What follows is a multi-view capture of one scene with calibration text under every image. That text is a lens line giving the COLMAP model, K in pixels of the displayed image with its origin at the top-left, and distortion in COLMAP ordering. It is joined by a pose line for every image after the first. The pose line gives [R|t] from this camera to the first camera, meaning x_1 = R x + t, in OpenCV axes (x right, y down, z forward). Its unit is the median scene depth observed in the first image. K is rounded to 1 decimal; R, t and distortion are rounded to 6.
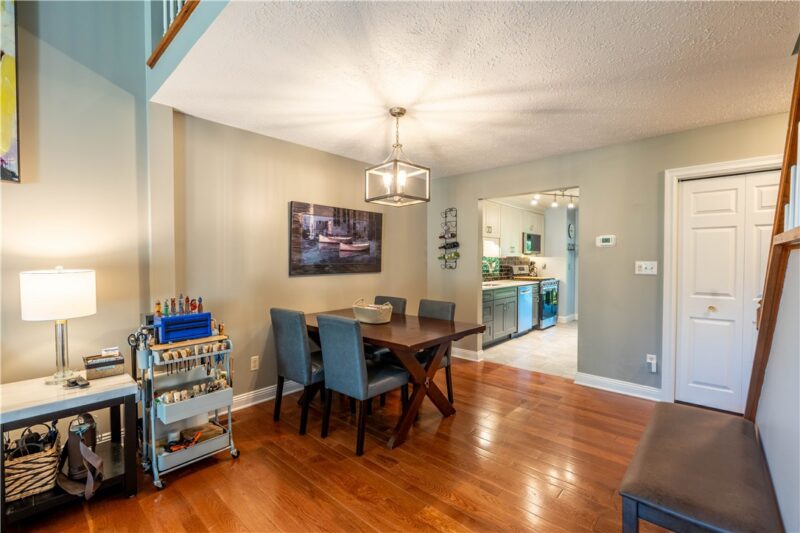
lens RADIAL K [[348.9, 0, 397.9], [0, 348.9, 267.6], [0, 0, 1]] dist [-0.000241, 0.000115]
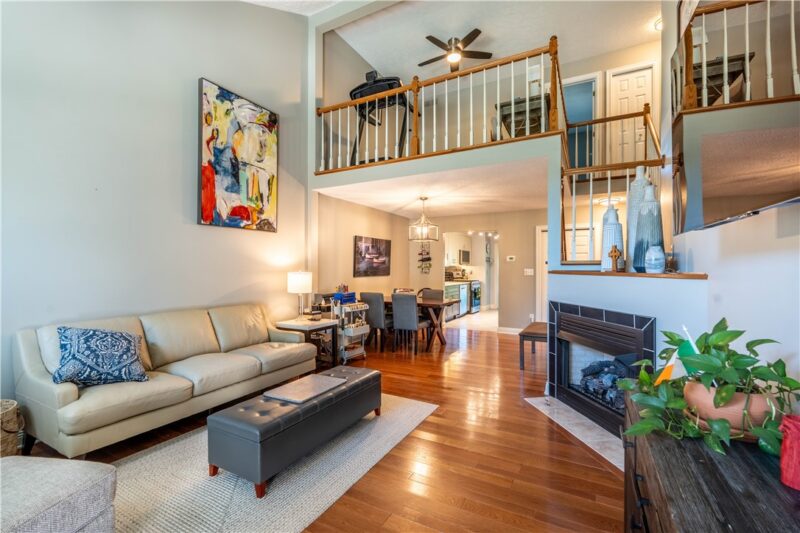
lens RADIAL K [[348.9, 0, 397.9], [0, 348.9, 267.6], [0, 0, 1]] dist [-0.000241, 0.000115]
pose [[0.971221, 0.001608, 0.238176, -0.402371], [0.003916, 0.999734, -0.022717, 0.013660], [-0.238150, 0.022996, 0.970956, -0.618355]]
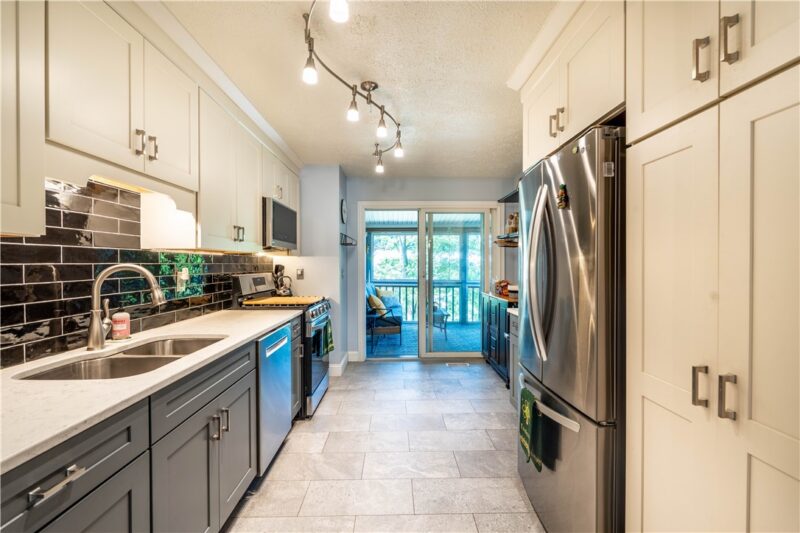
lens RADIAL K [[363.0, 0, 400.0], [0, 363.0, 266.5], [0, 0, 1]] dist [-0.000151, 0.000022]
pose [[0.733247, -0.003793, 0.679952, 0.276844], [0.015015, 0.999831, -0.010614, -0.012520], [-0.679797, 0.017992, 0.733180, 0.869853]]
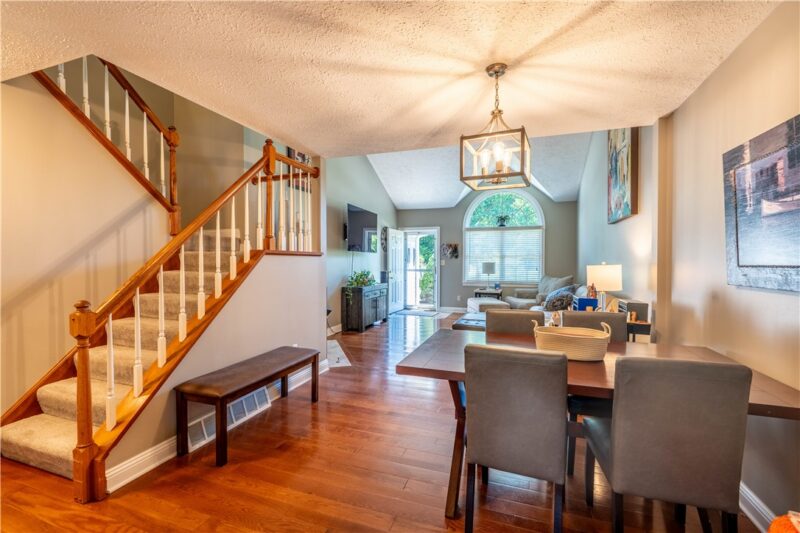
lens RADIAL K [[348.9, 0, 397.9], [0, 348.9, 267.6], [0, 0, 1]] dist [-0.000241, 0.000115]
pose [[-0.925553, 0.008736, -0.378516, 0.310552], [-0.008299, 0.999026, 0.043349, -0.019534], [0.378526, 0.043263, -0.924579, 1.020324]]
